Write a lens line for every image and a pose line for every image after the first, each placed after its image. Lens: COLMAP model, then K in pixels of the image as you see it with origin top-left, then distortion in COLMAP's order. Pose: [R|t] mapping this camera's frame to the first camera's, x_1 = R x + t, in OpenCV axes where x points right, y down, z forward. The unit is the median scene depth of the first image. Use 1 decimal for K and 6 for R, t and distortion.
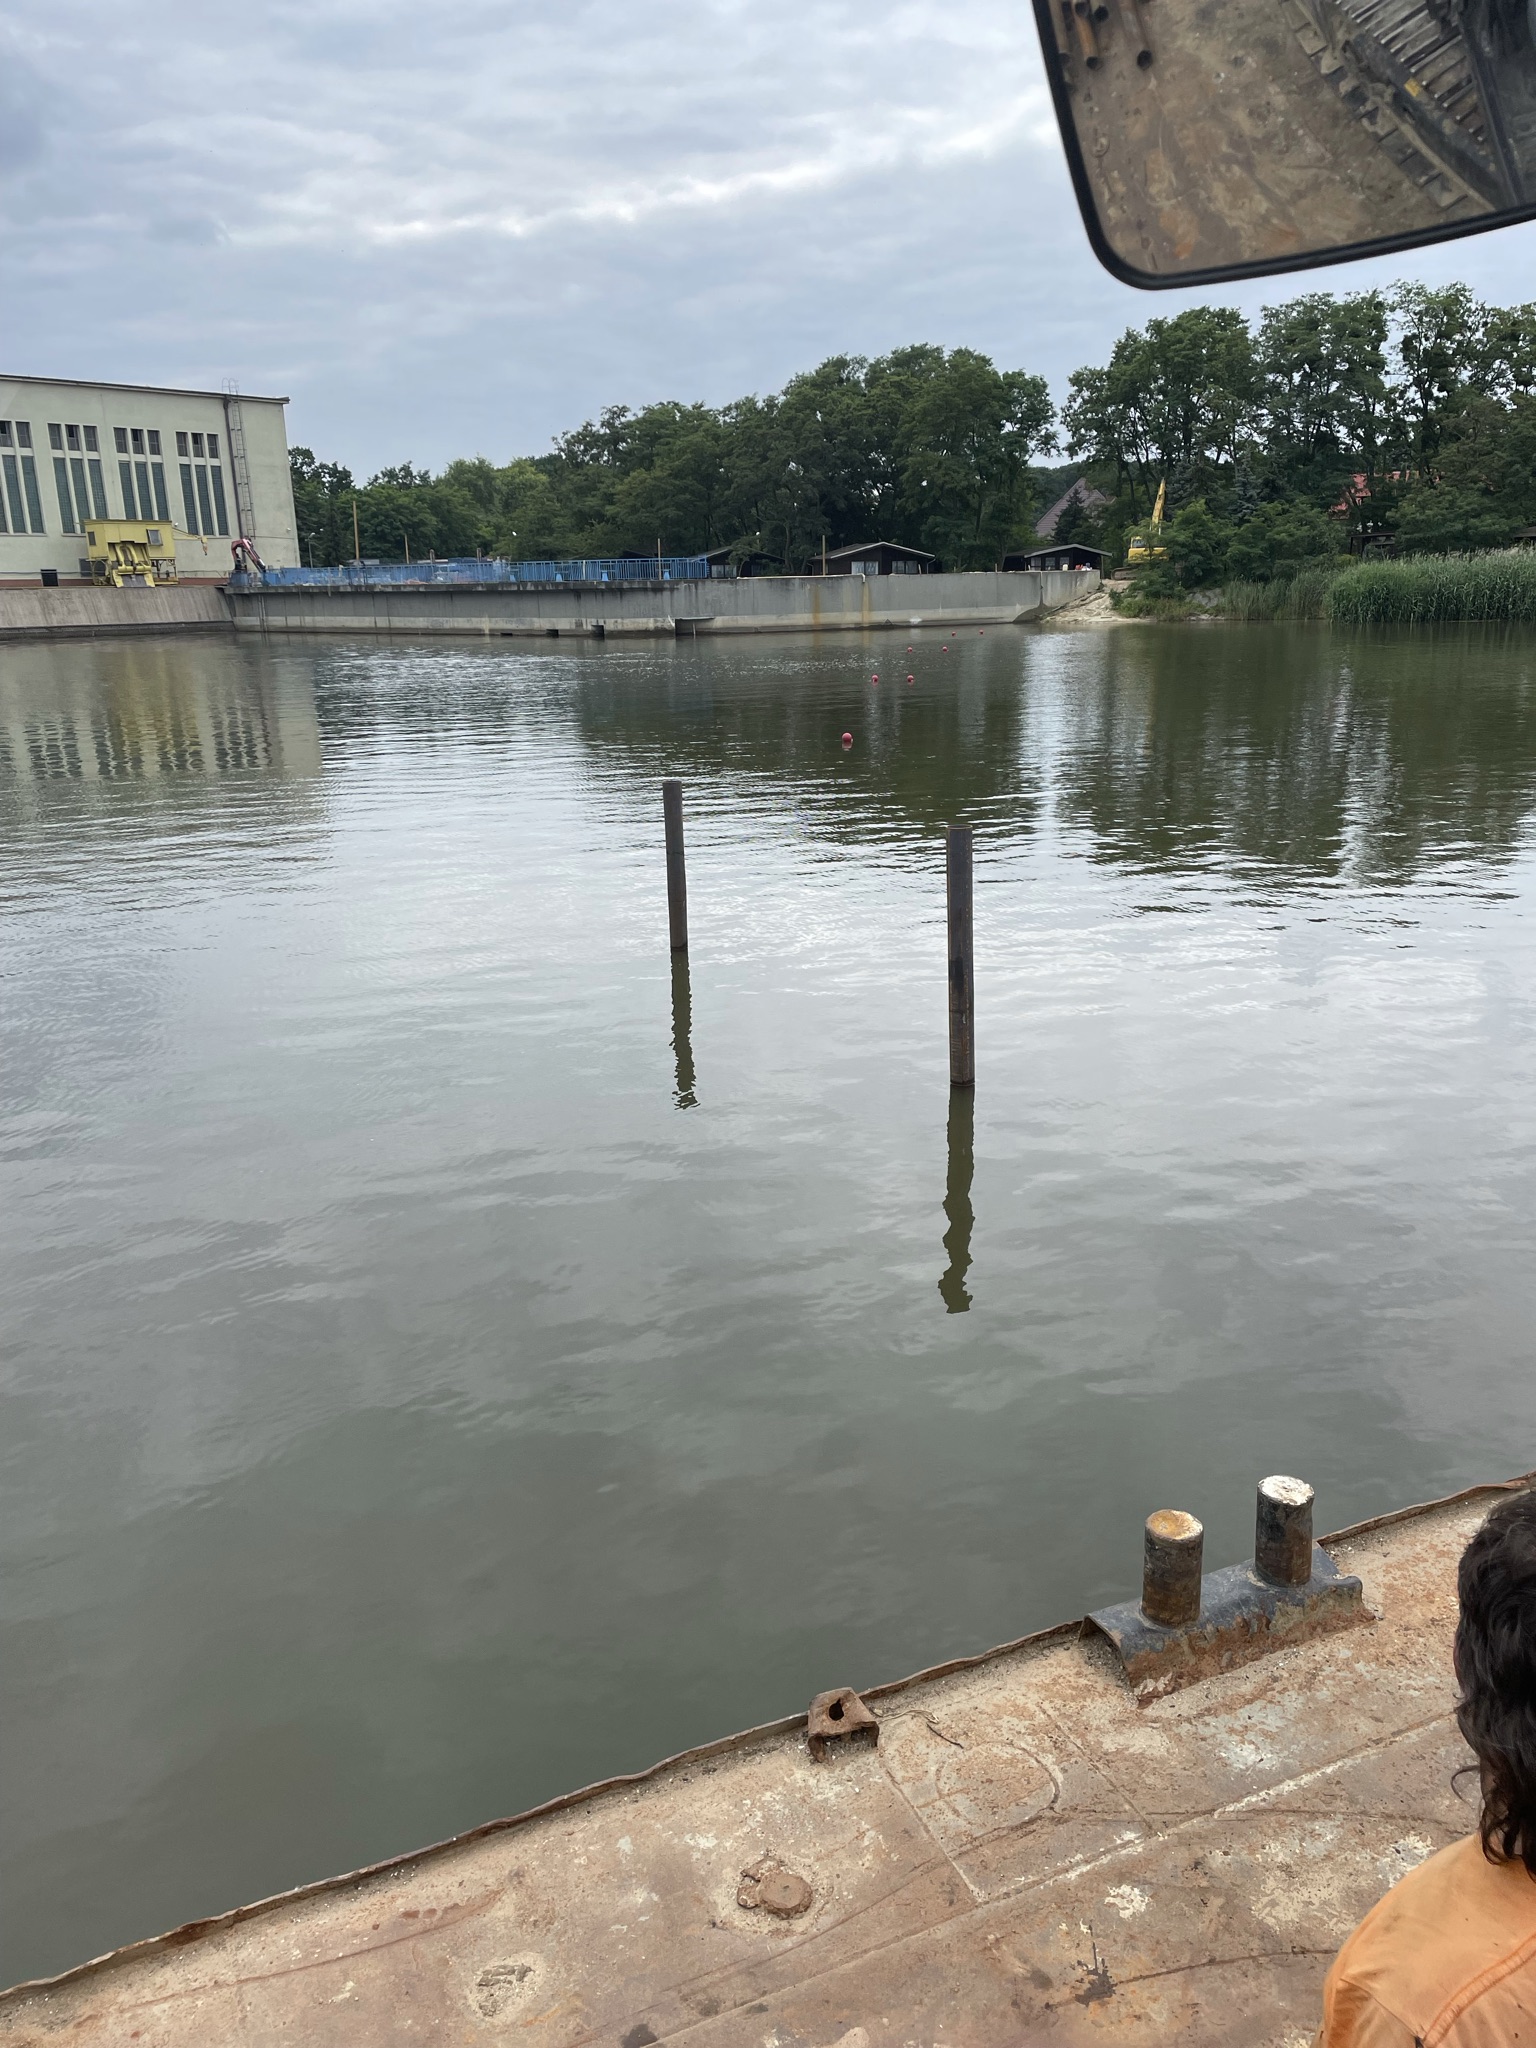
lens RADIAL K [[1545.8, 0, 790.1], [0, 1545.8, 1013.4], [0, 0, 1]] dist [0.076851, -0.078943]
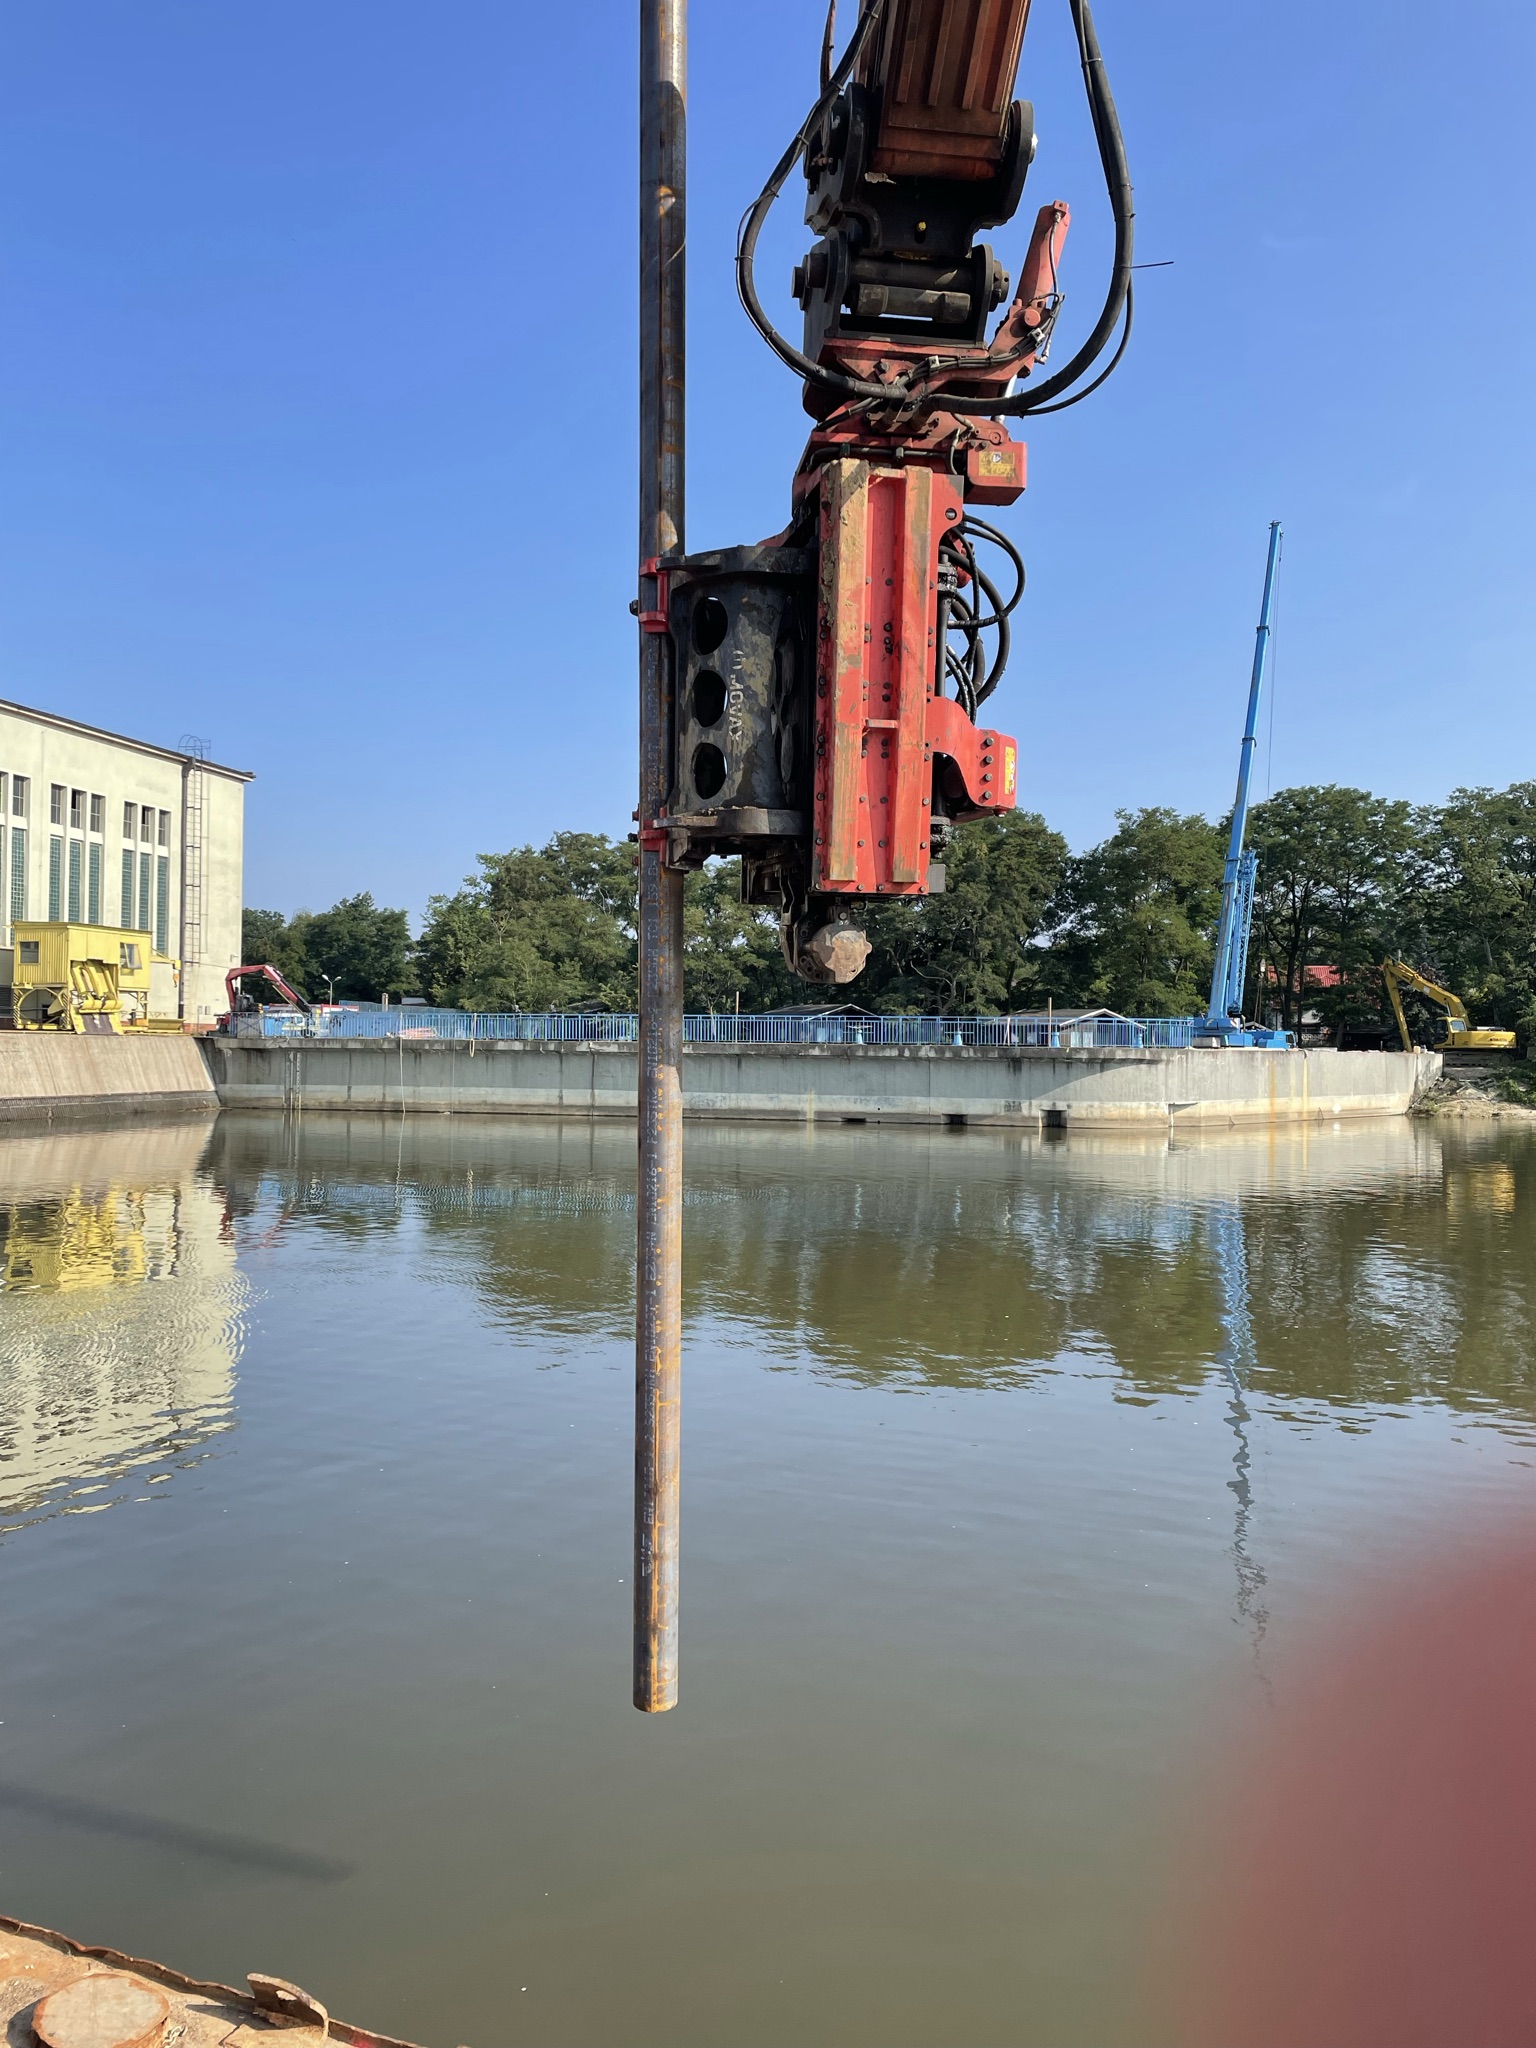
lens RADIAL K [[1545.8, 0, 784.4], [0, 1545.8, 1034.7], [0, 0, 1]] dist [0.076851, -0.078943]
pose [[0.925195, 0.035984, 0.377783, -0.416666], [0.072086, 0.960705, -0.268048, -0.101364], [-0.372584, 0.275229, 0.886245, 0.405340]]
